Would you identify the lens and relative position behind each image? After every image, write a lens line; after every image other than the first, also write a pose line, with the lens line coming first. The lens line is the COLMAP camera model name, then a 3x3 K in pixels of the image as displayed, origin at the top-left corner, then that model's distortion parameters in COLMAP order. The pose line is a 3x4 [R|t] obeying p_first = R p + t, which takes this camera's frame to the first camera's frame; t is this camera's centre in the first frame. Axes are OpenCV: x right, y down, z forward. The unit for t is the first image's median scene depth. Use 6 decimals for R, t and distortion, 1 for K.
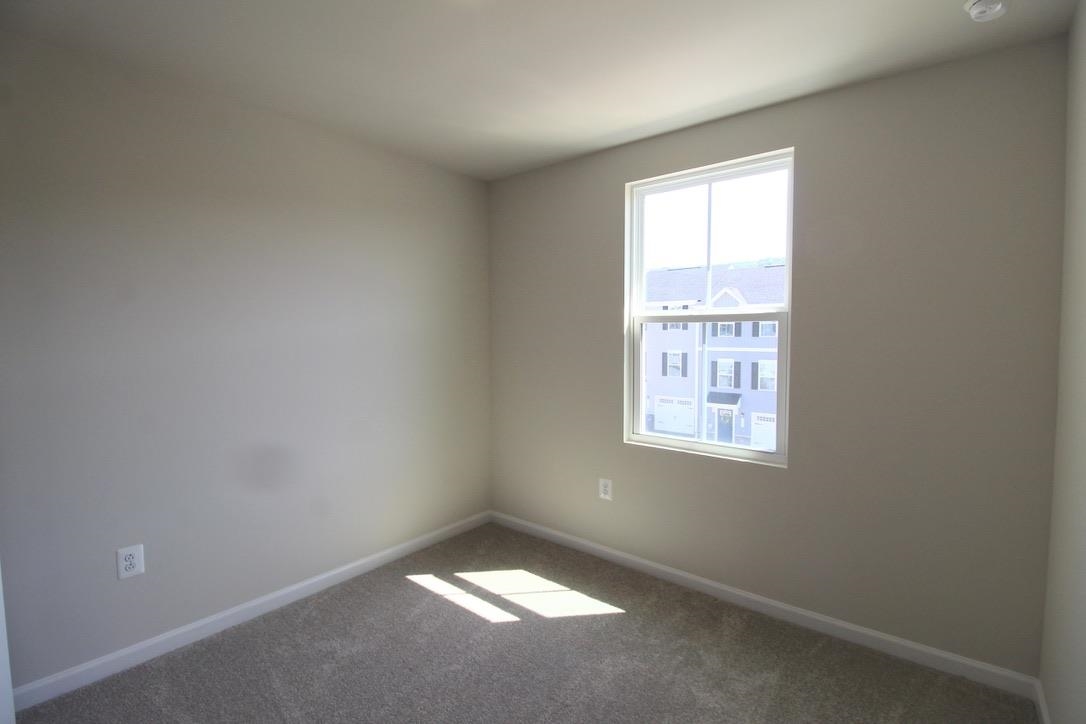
lens RADIAL K [[502.0, 0, 545.2], [0, 502.0, 358.9], [0, 0, 1]] dist [0.001715, -0.015312]
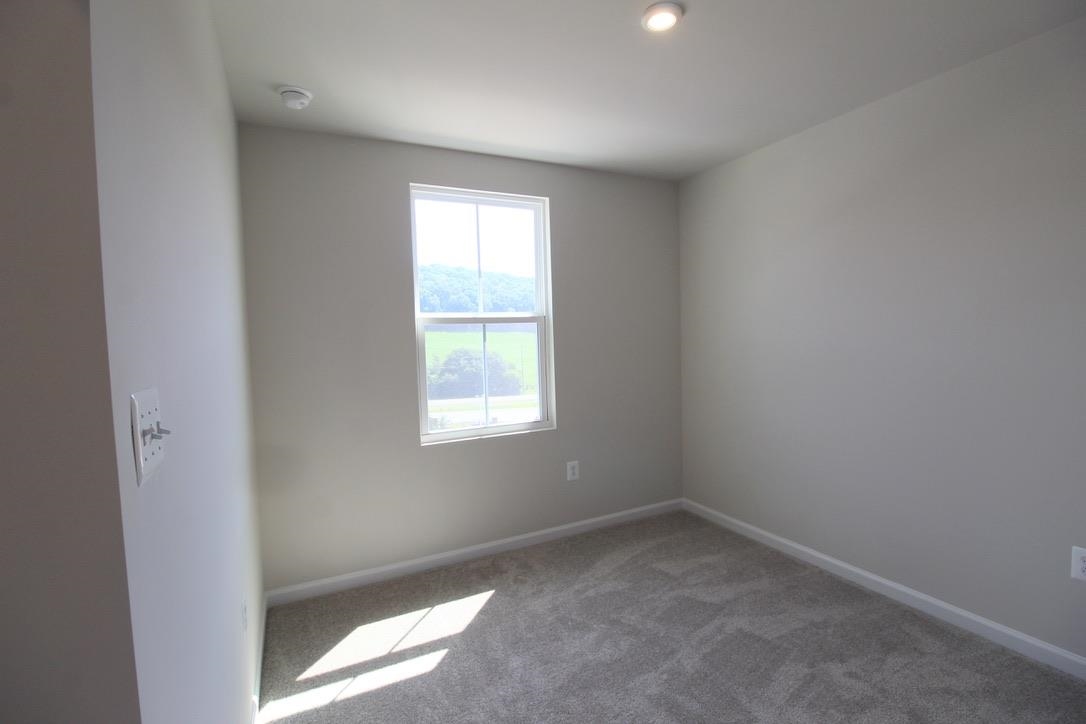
lens RADIAL K [[496.2, 0, 546.7], [0, 496.2, 364.0], [0, 0, 1]] dist [-0.002710, -0.014866]
pose [[0.410264, -0.067565, 0.909460, -0.675446], [0.076419, 0.996291, 0.039543, -0.014649], [-0.908759, 0.053277, 0.413906, 0.395471]]
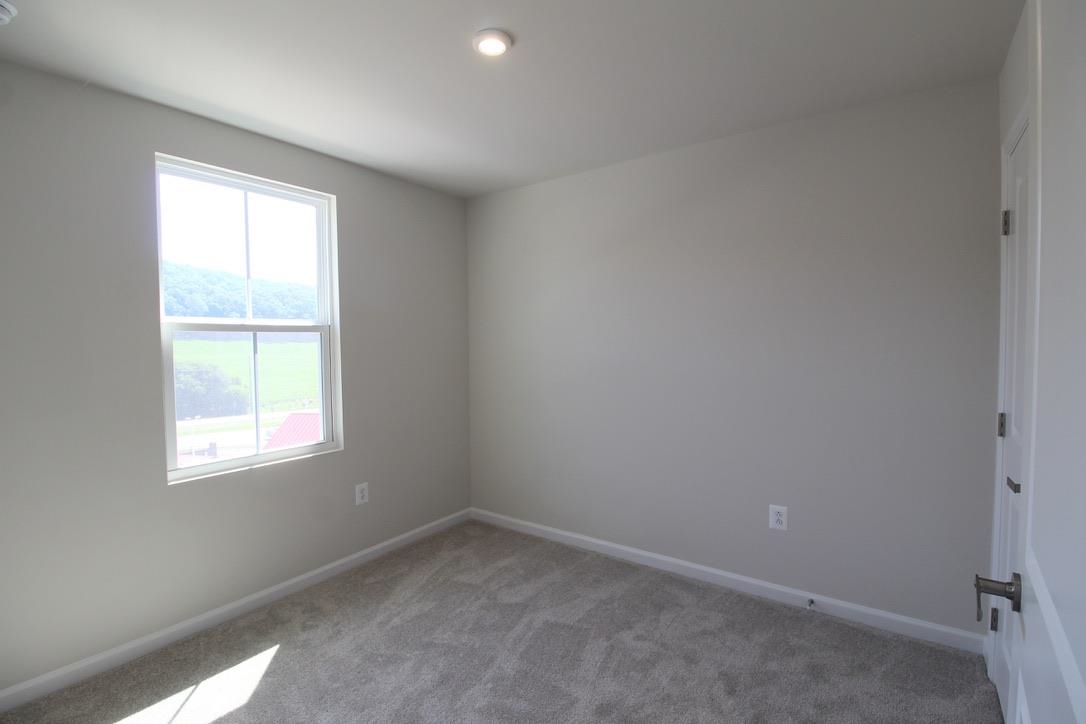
lens RADIAL K [[496.2, 0, 546.7], [0, 496.2, 364.0], [0, 0, 1]] dist [-0.002710, -0.014866]
pose [[-0.063986, -0.045600, 0.996908, -0.690681], [0.062667, 0.996800, 0.049617, -0.022673], [-0.995981, 0.065648, -0.060923, 0.491100]]
